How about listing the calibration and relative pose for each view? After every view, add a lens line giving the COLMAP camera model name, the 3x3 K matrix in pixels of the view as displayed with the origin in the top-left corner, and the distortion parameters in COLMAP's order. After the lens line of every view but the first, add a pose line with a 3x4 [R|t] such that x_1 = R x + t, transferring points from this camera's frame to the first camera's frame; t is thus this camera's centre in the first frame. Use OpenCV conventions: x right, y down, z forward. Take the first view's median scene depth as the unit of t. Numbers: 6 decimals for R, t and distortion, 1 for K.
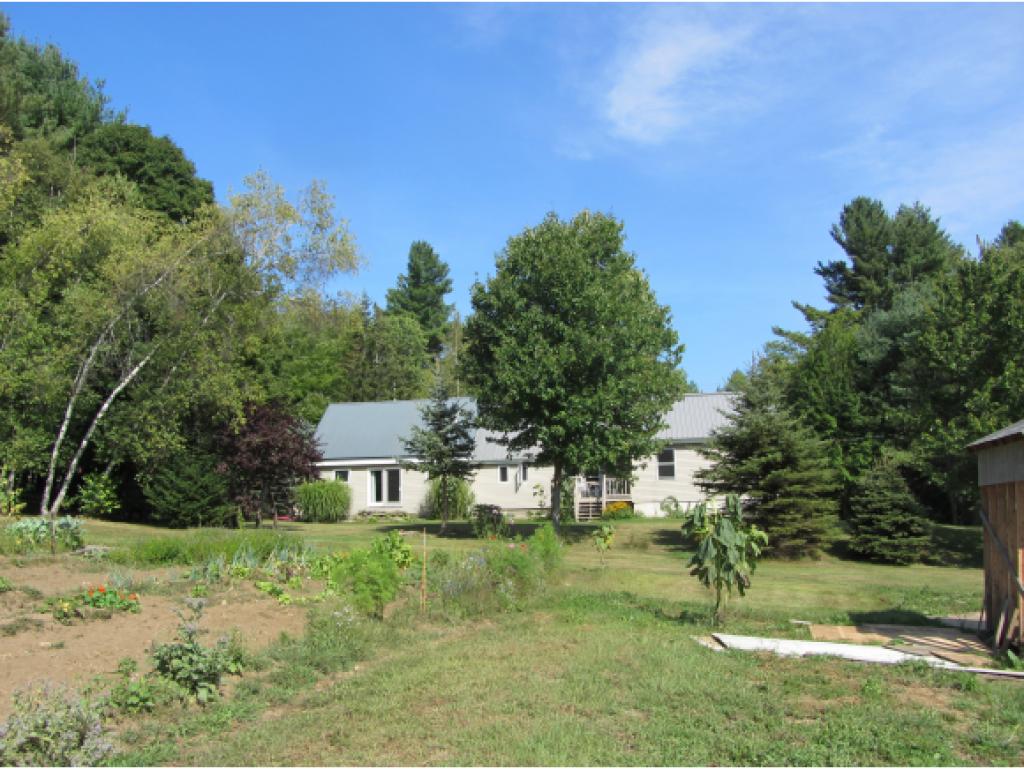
lens RADIAL K [[964.1, 0, 512.0], [0, 964.1, 384.5], [0, 0, 1]] dist [-0.001222, 0.000532]
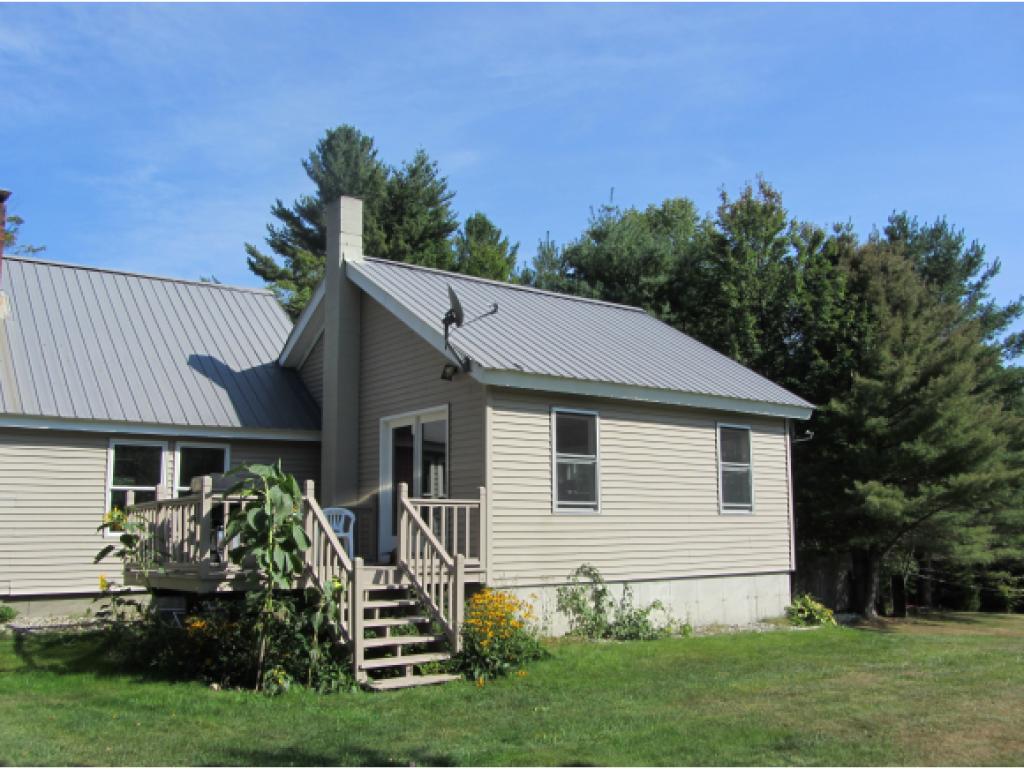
lens RADIAL K [[964.1, 0, 512.0], [0, 964.1, 384.5], [0, 0, 1]] dist [-0.001222, 0.000532]
pose [[0.714911, 0.124941, 0.687962, -0.071281], [-0.109354, 0.991777, -0.066480, 0.081245], [-0.690611, -0.027704, 0.722695, 0.792171]]
